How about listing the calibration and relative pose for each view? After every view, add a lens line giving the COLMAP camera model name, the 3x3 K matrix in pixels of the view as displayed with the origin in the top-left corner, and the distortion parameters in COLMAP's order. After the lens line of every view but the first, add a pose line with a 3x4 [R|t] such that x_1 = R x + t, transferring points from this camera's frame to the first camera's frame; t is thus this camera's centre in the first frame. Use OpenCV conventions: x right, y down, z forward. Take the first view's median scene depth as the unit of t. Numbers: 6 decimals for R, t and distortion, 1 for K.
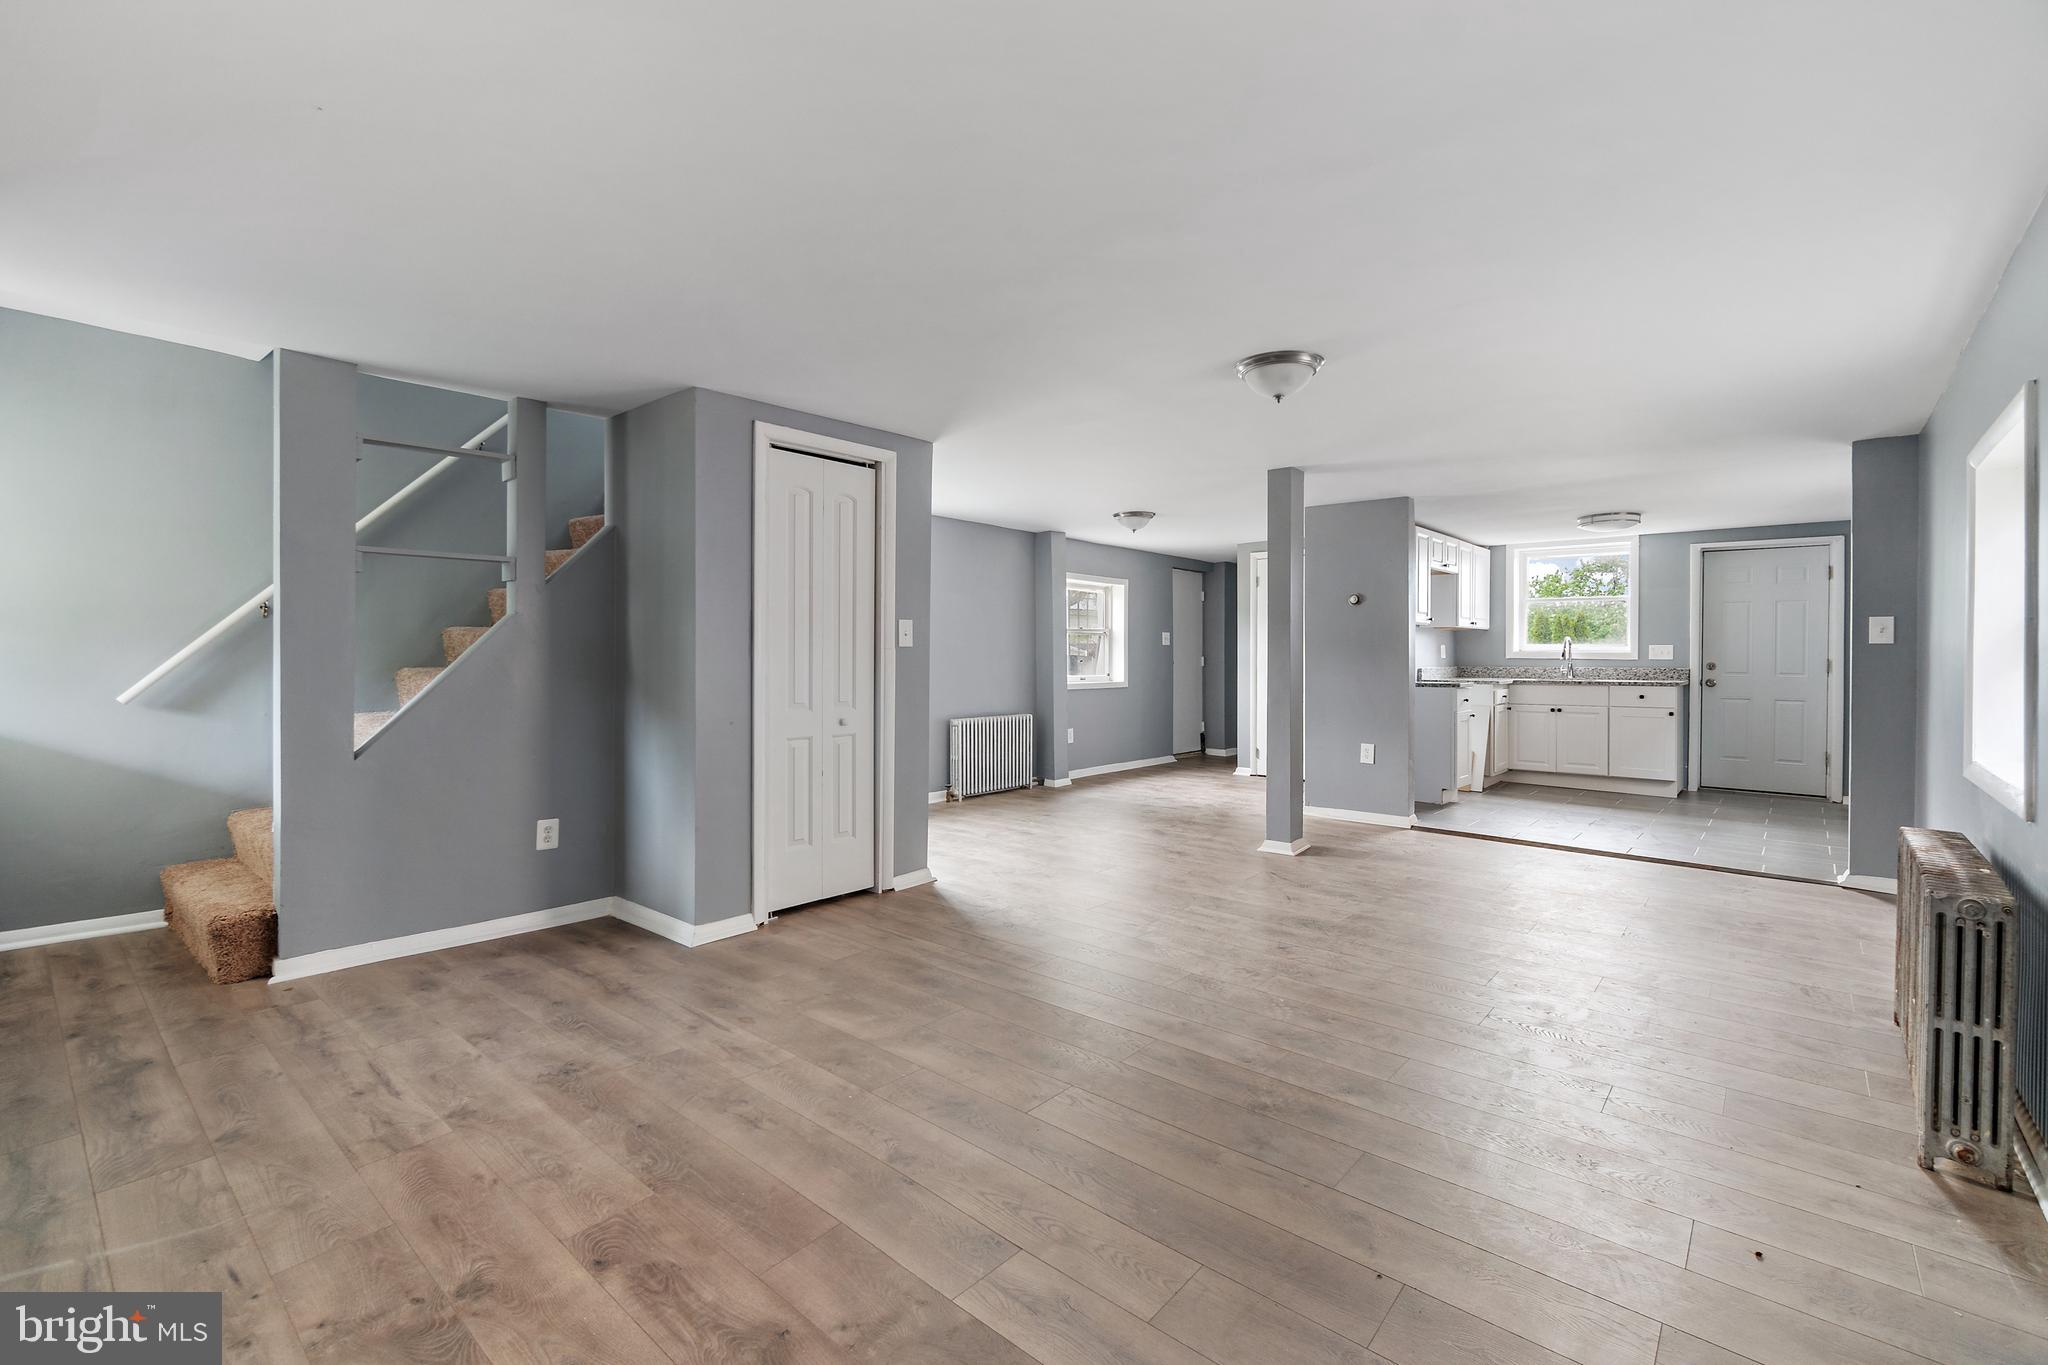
lens RADIAL K [[903.1, 0, 1017.0], [0, 903.1, 669.9], [0, 0, 1]] dist [-0.002832, 0.000164]
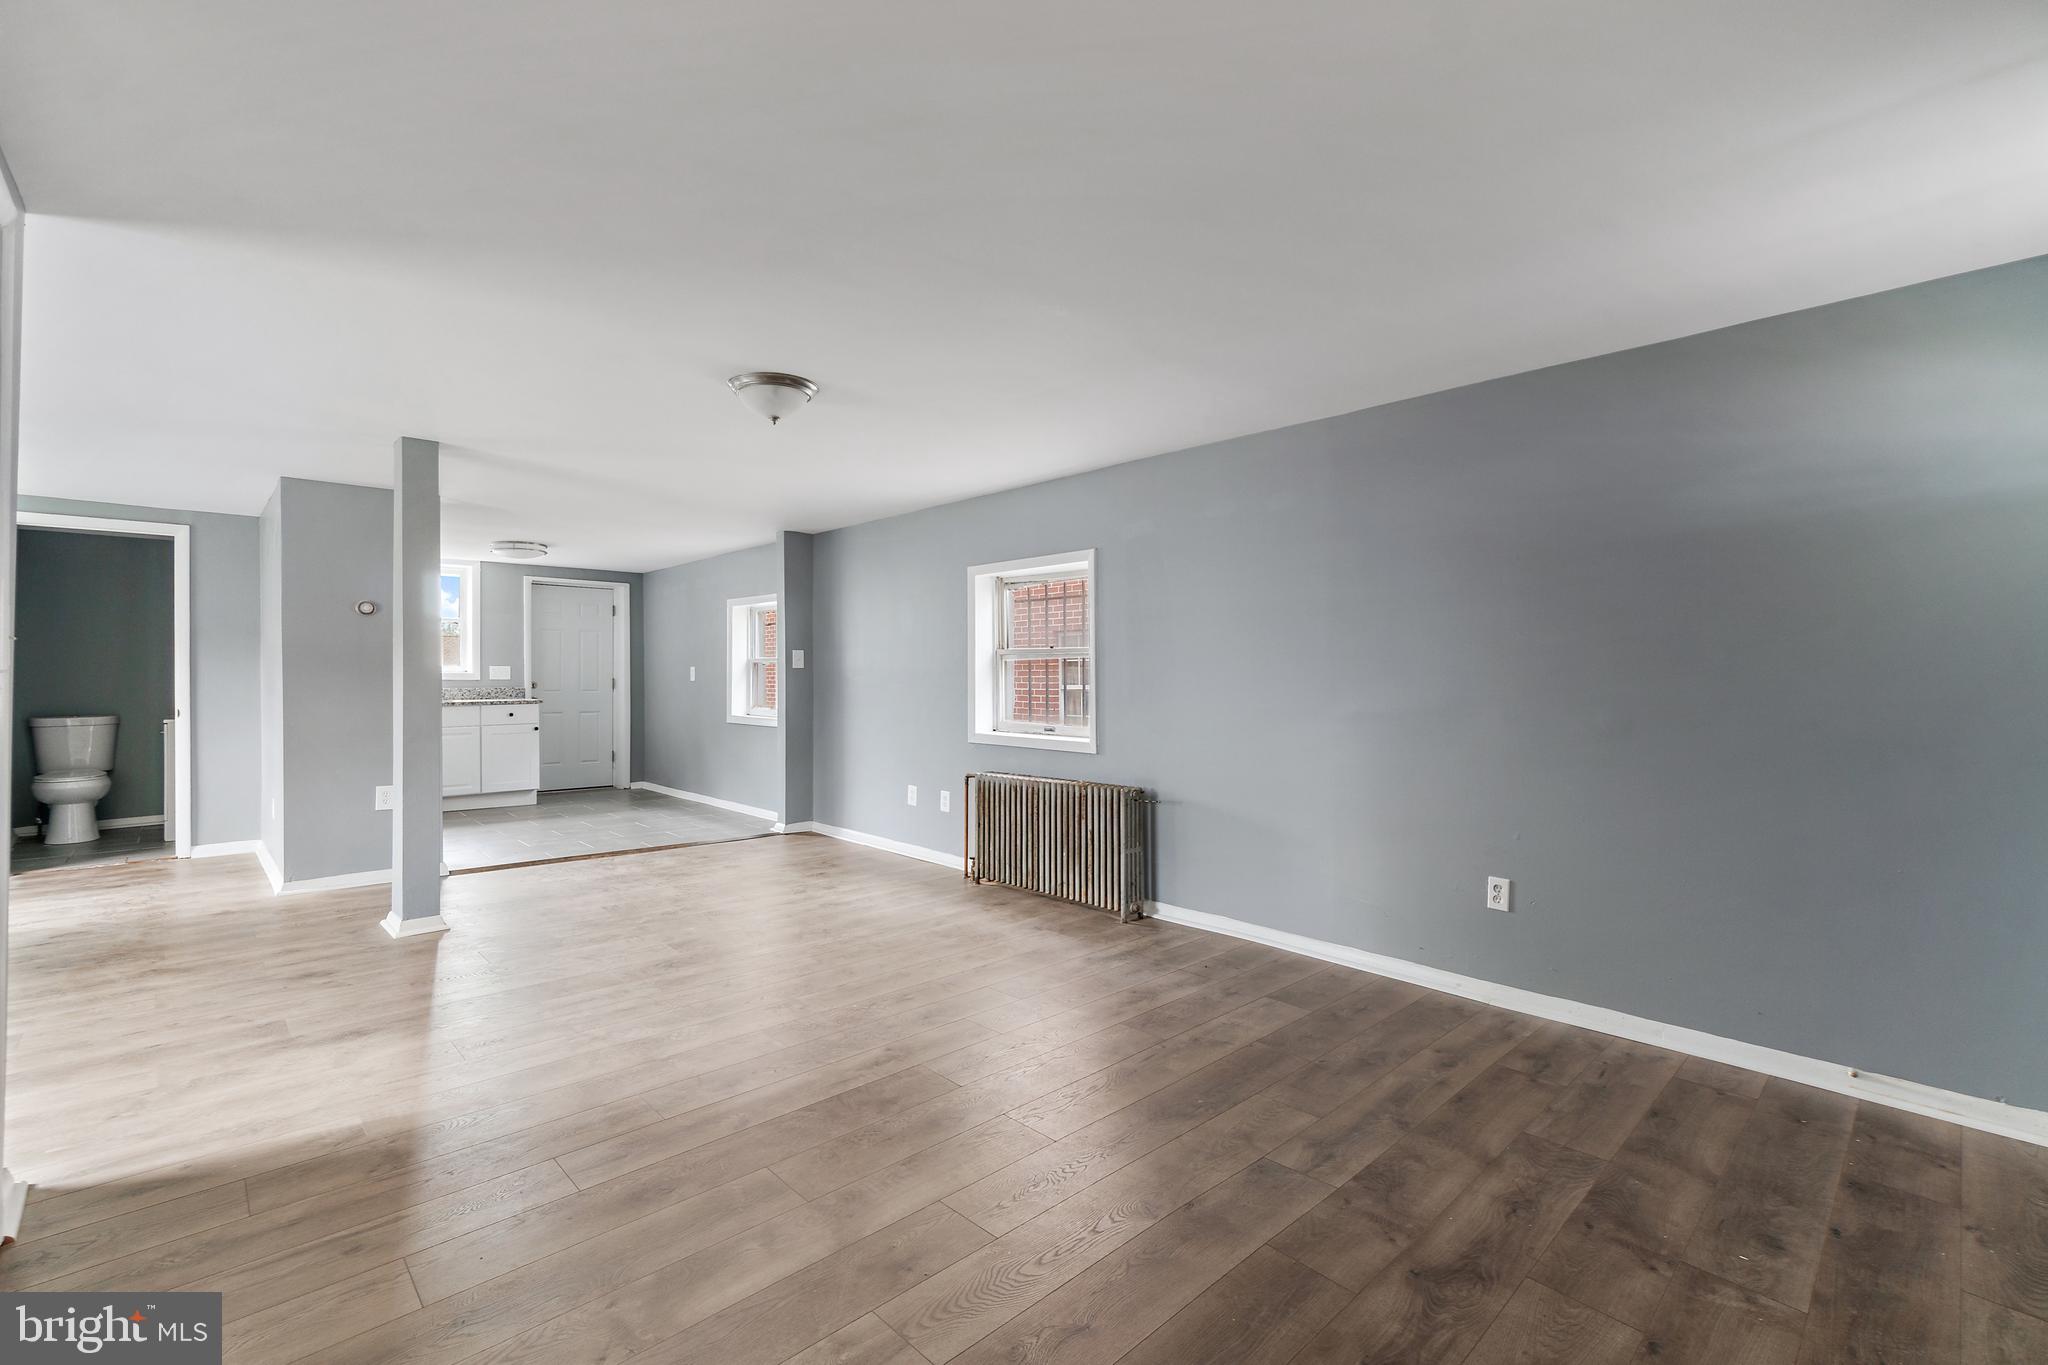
lens RADIAL K [[894.5, 0, 1023.2], [0, 894.5, 688.2], [0, 0, 1]] dist [-0.004012, -0.000369]
pose [[0.096411, -0.017799, 0.995182, -0.689422], [0.016753, 0.999727, 0.016258, -0.019112], [-0.995201, 0.015104, 0.096682, 0.663645]]
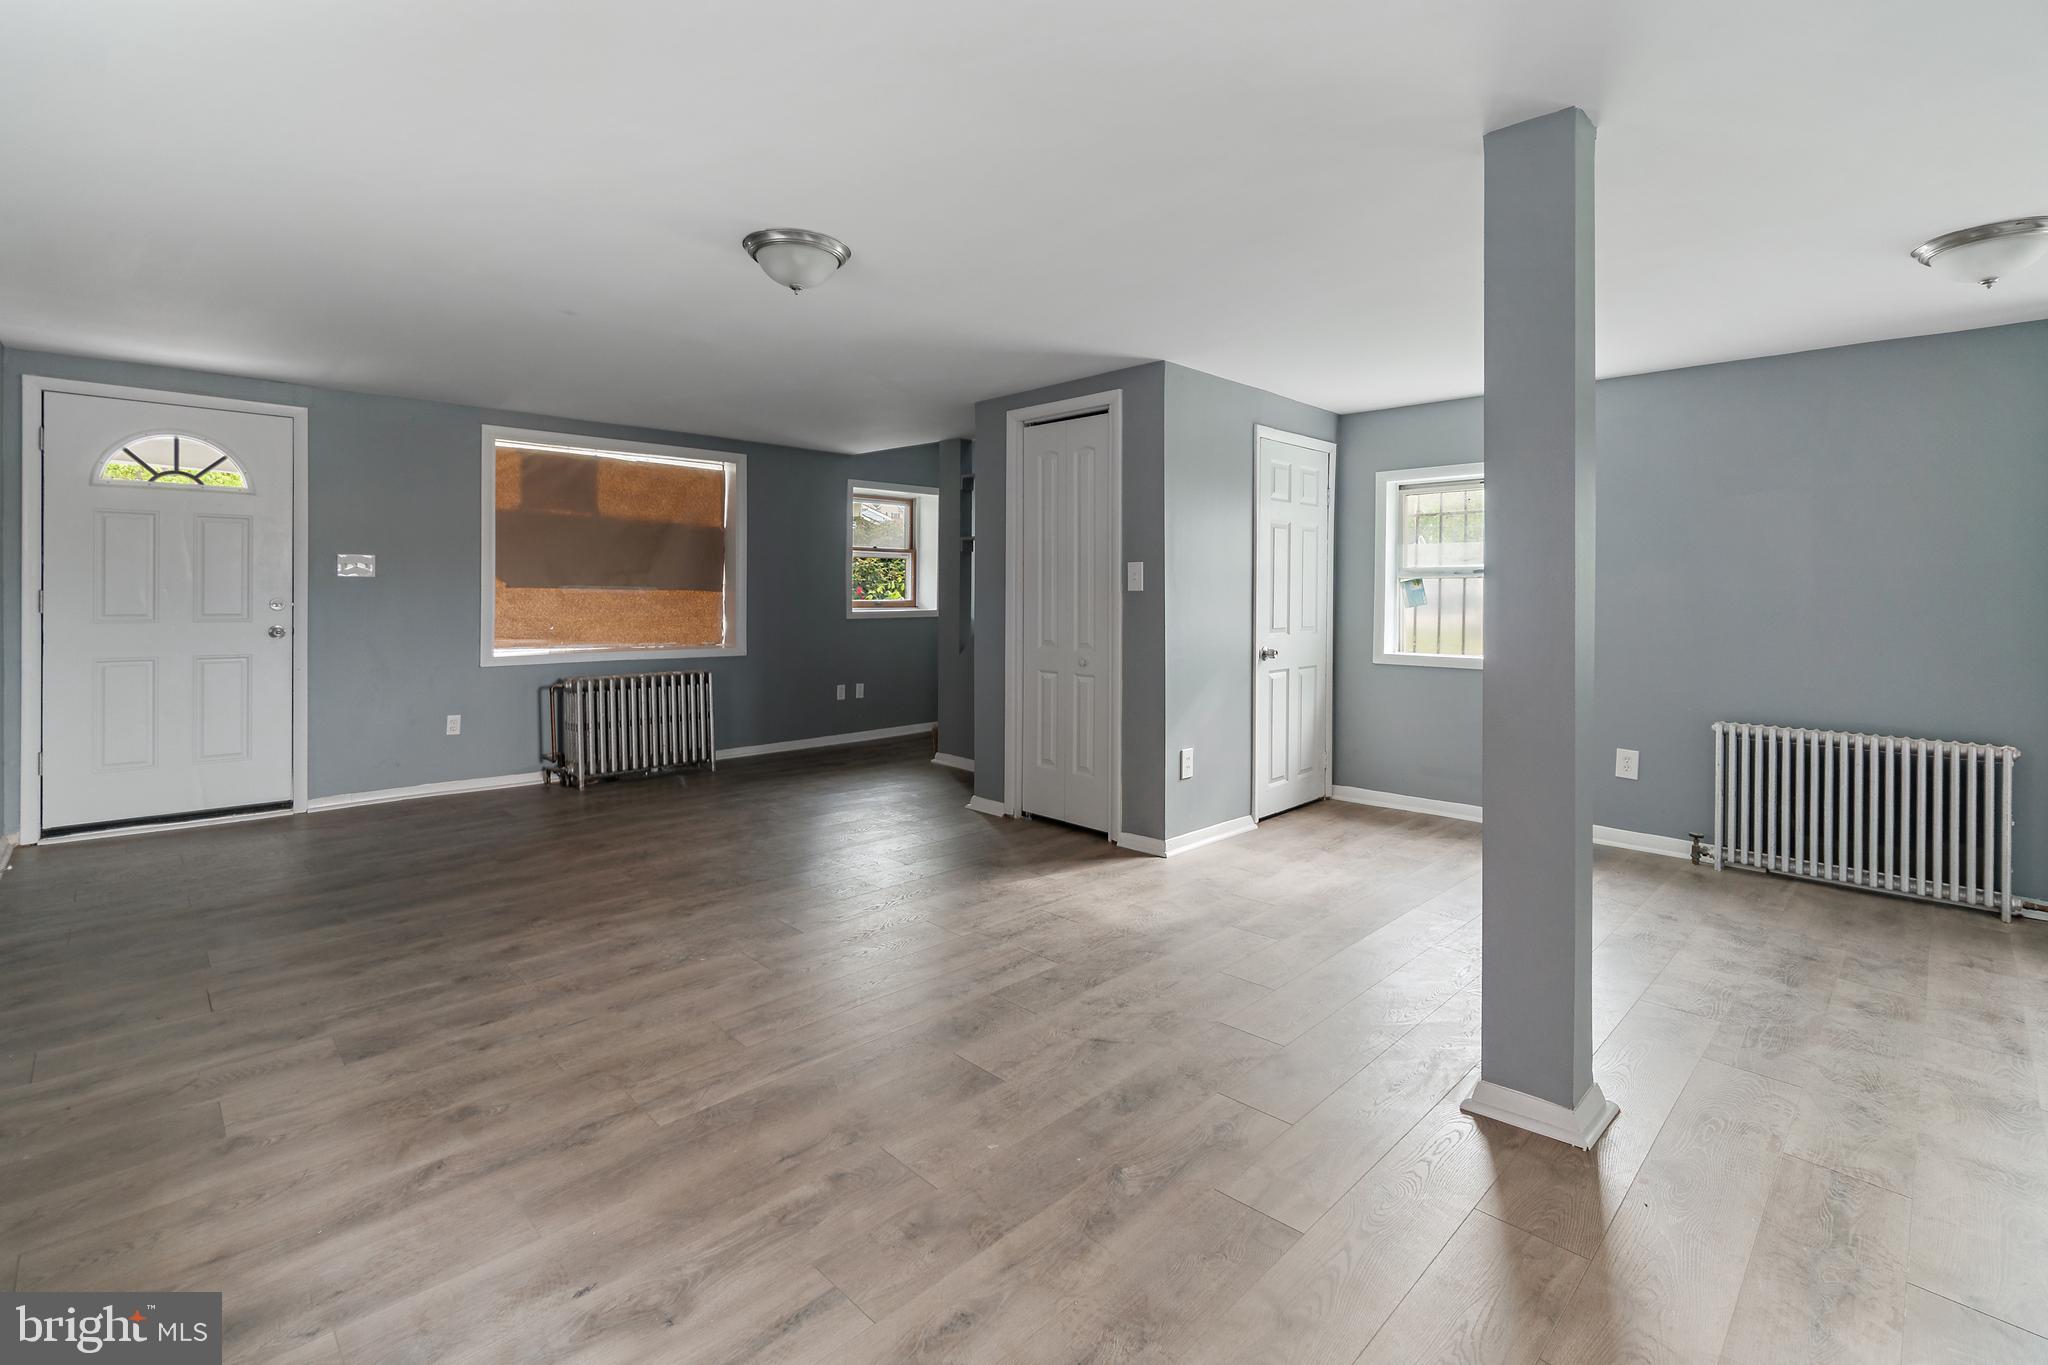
lens RADIAL K [[925.0, 0, 1017.4], [0, 925.0, 592.6], [0, 0, 1]] dist [-0.000488, 0.000036]
pose [[-0.083821, -0.005570, -0.996465, 1.181241], [-0.025588, 0.999667, -0.003435, -0.024563], [0.996152, 0.025209, -0.083936, 1.337109]]
